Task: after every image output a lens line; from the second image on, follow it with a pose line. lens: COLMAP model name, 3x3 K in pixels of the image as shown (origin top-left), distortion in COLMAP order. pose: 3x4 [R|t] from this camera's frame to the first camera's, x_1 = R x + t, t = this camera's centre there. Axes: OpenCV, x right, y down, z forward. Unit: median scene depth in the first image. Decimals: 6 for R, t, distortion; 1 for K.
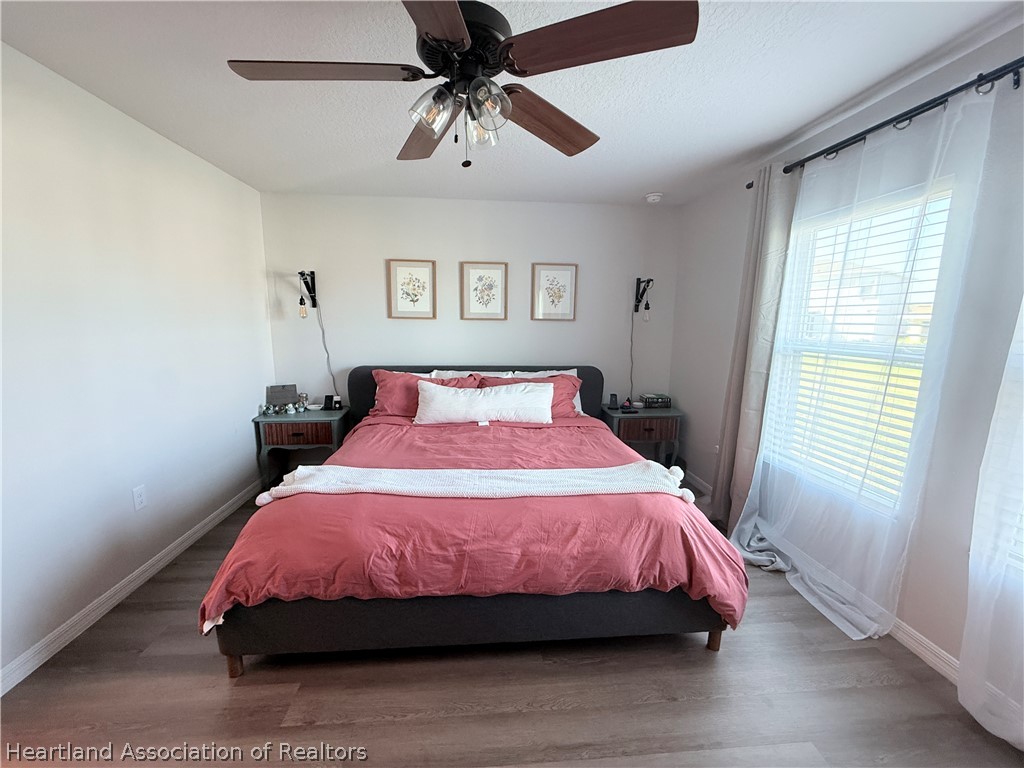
lens RADIAL K [[409.3, 0, 509.6], [0, 409.3, 385.2], [0, 0, 1]] dist [0.003872, 0.000277]
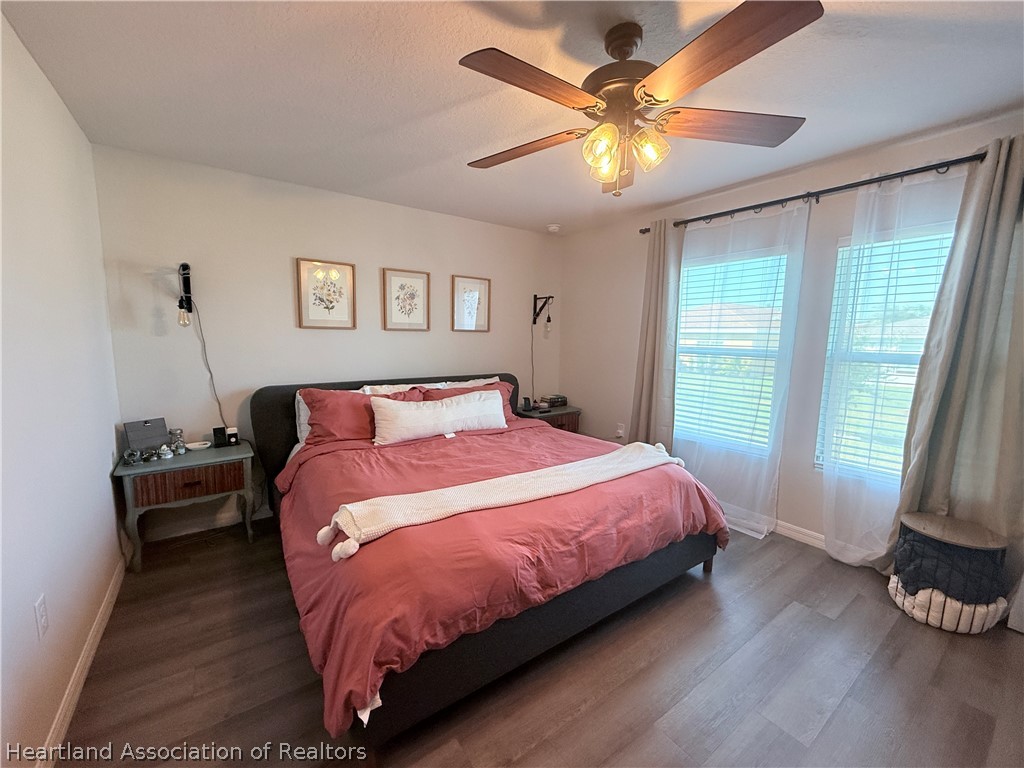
lens RADIAL K [[409.3, 0, 509.6], [0, 409.3, 385.2], [0, 0, 1]] dist [0.003872, 0.000277]
pose [[0.859223, -0.062605, 0.507756, -0.420005], [0.077747, 0.996936, -0.008645, -0.006390], [-0.505658, 0.046905, 0.861458, 0.076832]]
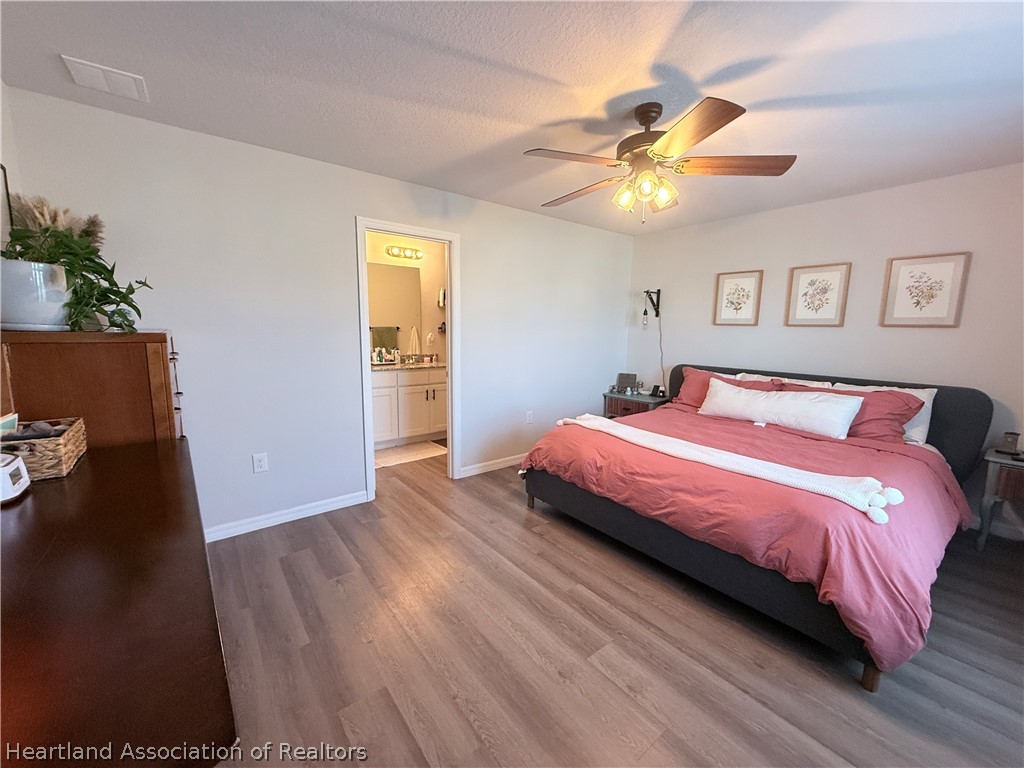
lens RADIAL K [[409.3, 0, 509.6], [0, 409.3, 385.2], [0, 0, 1]] dist [0.003872, 0.000277]
pose [[0.551621, 0.115893, -0.826004, 0.422085], [-0.142387, 0.988848, 0.043652, 0.039872], [0.821852, 0.093533, 0.561971, -0.110330]]
